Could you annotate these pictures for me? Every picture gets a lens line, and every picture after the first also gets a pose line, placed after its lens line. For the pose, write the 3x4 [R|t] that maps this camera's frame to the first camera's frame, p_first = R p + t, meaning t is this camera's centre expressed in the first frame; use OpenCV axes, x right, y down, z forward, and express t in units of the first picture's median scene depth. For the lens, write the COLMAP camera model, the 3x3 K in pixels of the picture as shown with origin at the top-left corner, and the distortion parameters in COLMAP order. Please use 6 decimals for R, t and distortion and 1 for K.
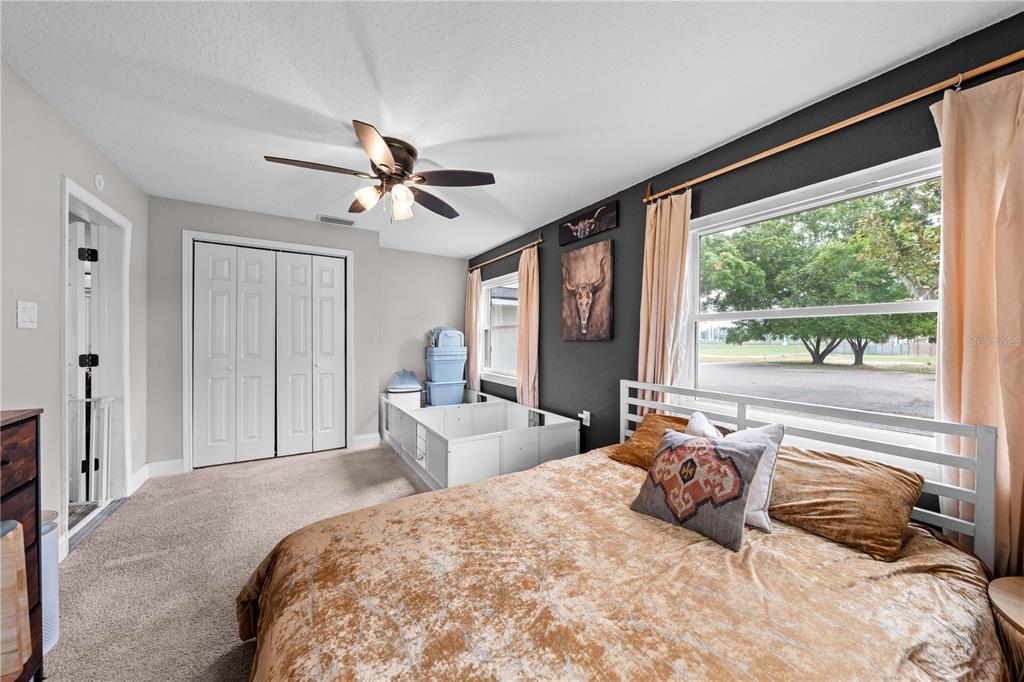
lens RADIAL K [[345.5, 0, 512.0], [0, 345.5, 341.0], [0, 0, 1]] dist [0.000013, 0.000056]
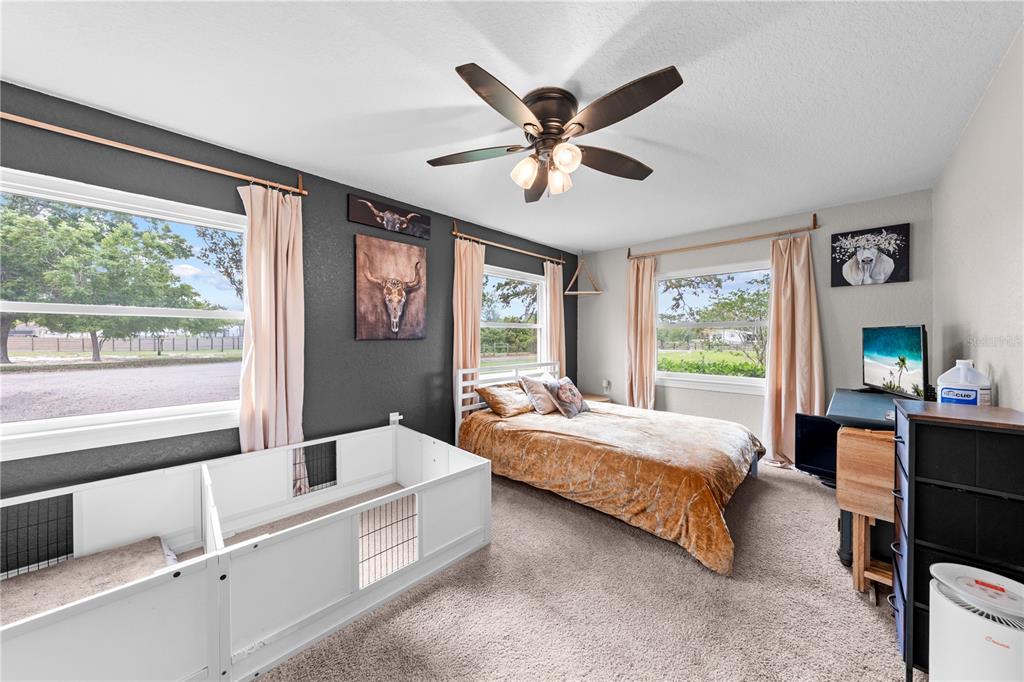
lens RADIAL K [[345.5, 0, 512.0], [0, 345.5, 341.0], [0, 0, 1]] dist [0.000013, 0.000056]
pose [[-0.232150, -0.018715, 0.972500, -0.811105], [0.002077, 0.999803, 0.019737, -0.015000], [-0.972678, 0.006602, -0.232065, 0.919400]]
